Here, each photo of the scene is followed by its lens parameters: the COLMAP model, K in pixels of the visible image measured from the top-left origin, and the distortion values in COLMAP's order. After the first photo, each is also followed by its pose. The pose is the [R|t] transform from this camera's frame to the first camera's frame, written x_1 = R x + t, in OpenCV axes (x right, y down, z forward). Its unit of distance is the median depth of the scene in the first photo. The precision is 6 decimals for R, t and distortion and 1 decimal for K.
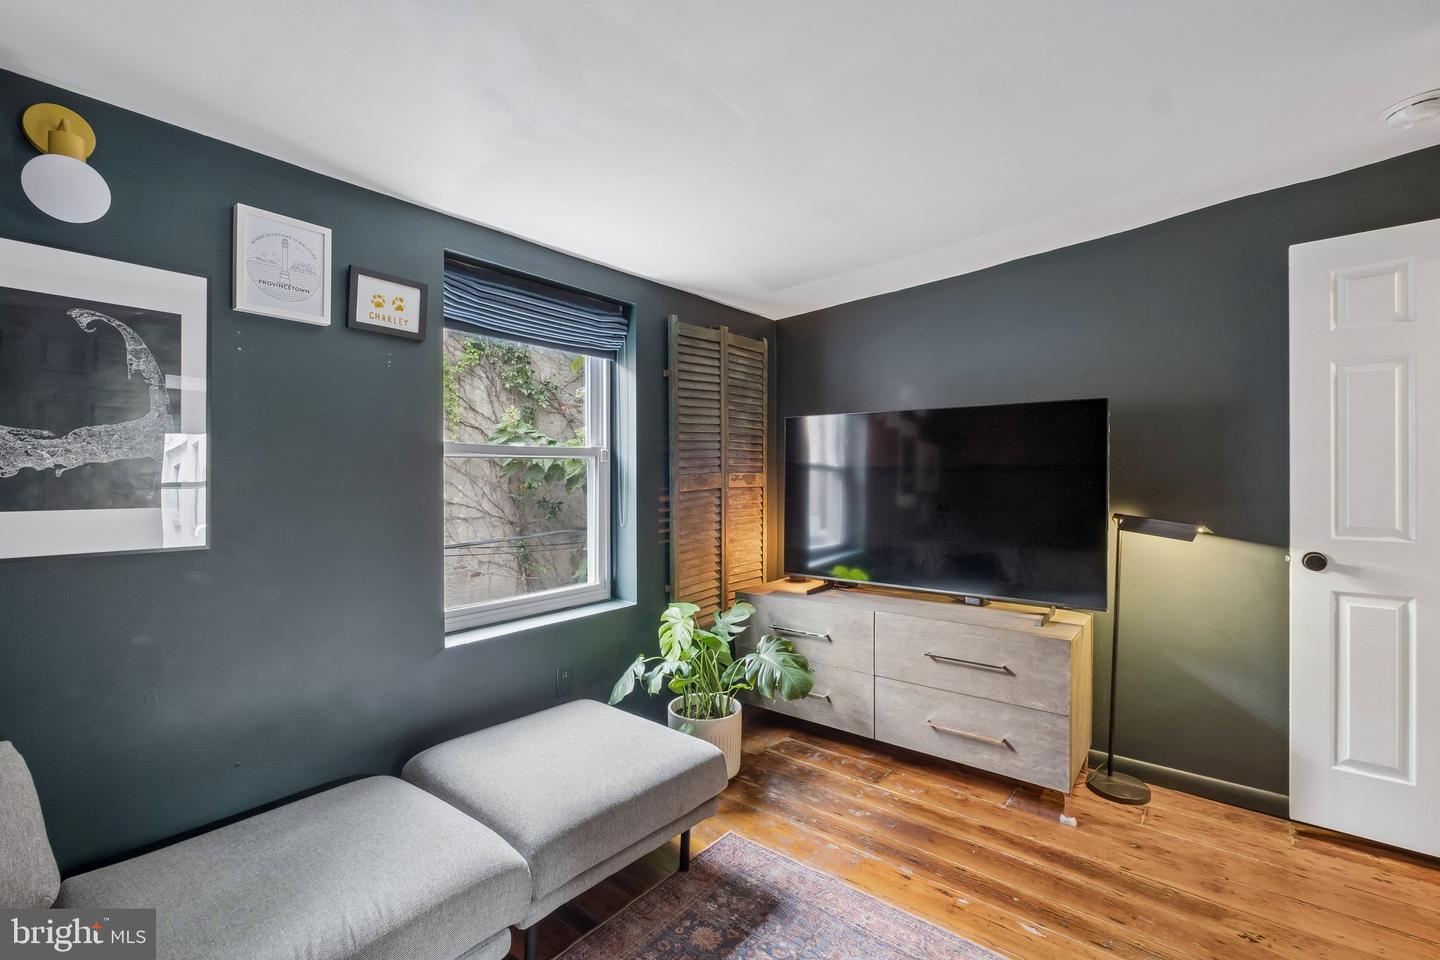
lens RADIAL K [[636.4, 0, 718.8], [0, 636.4, 473.4], [0, 0, 1]] dist [-0.005338, -0.000998]
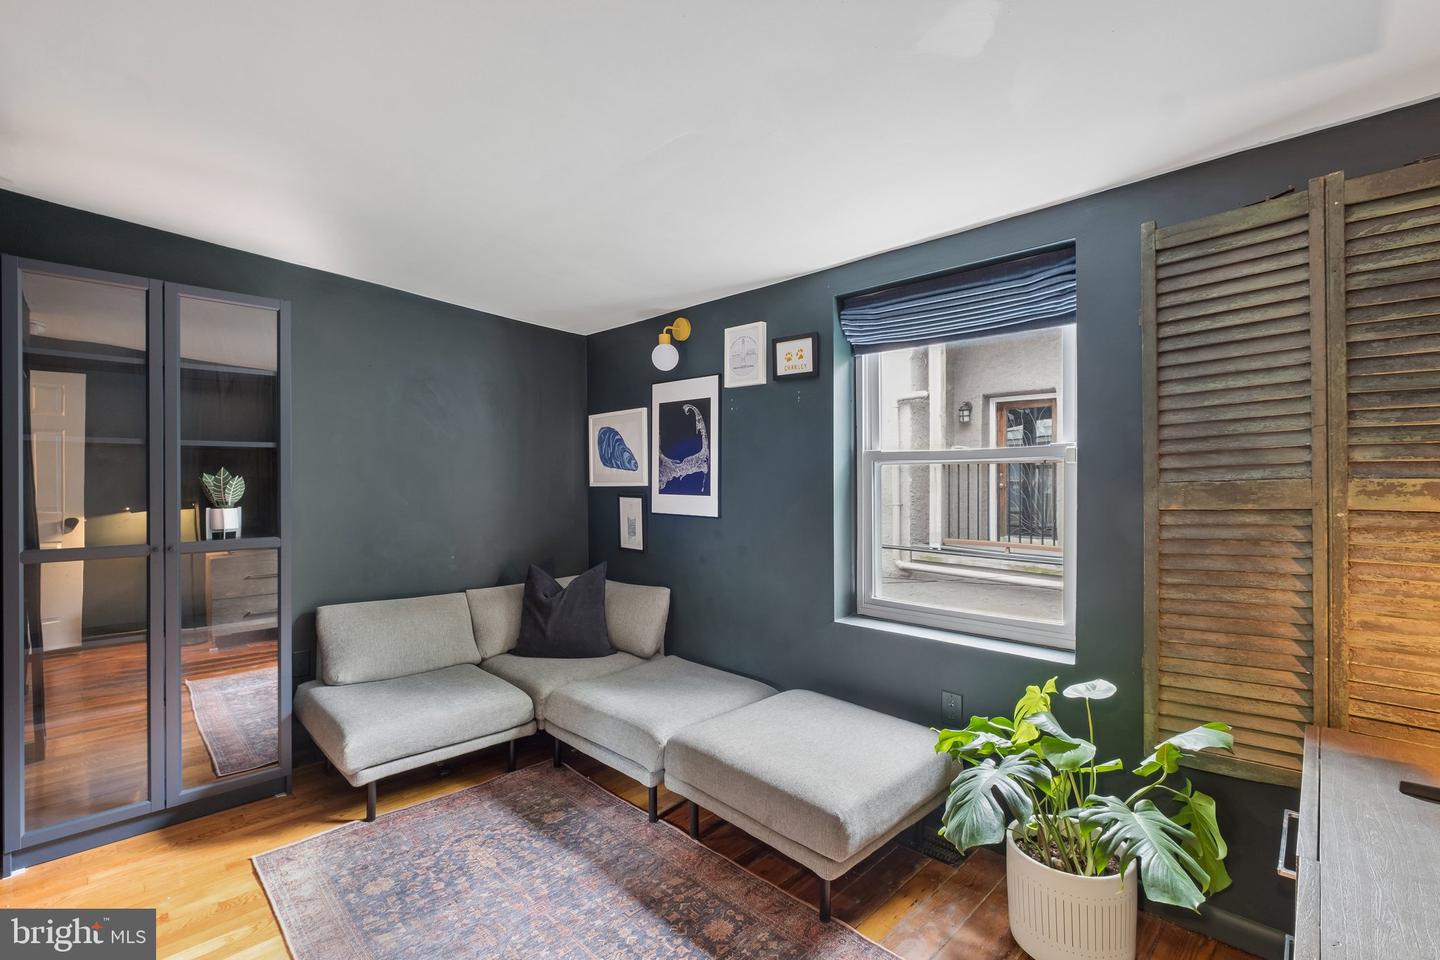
lens RADIAL K [[636.4, 0, 710.0], [0, 636.4, 482.2], [0, 0, 1]] dist [-0.005338, -0.000998]
pose [[-0.106459, 0.007016, -0.994292, 0.875296], [0.000421, 0.999975, 0.007012, -0.002182], [0.994317, 0.000328, -0.106460, 0.956911]]
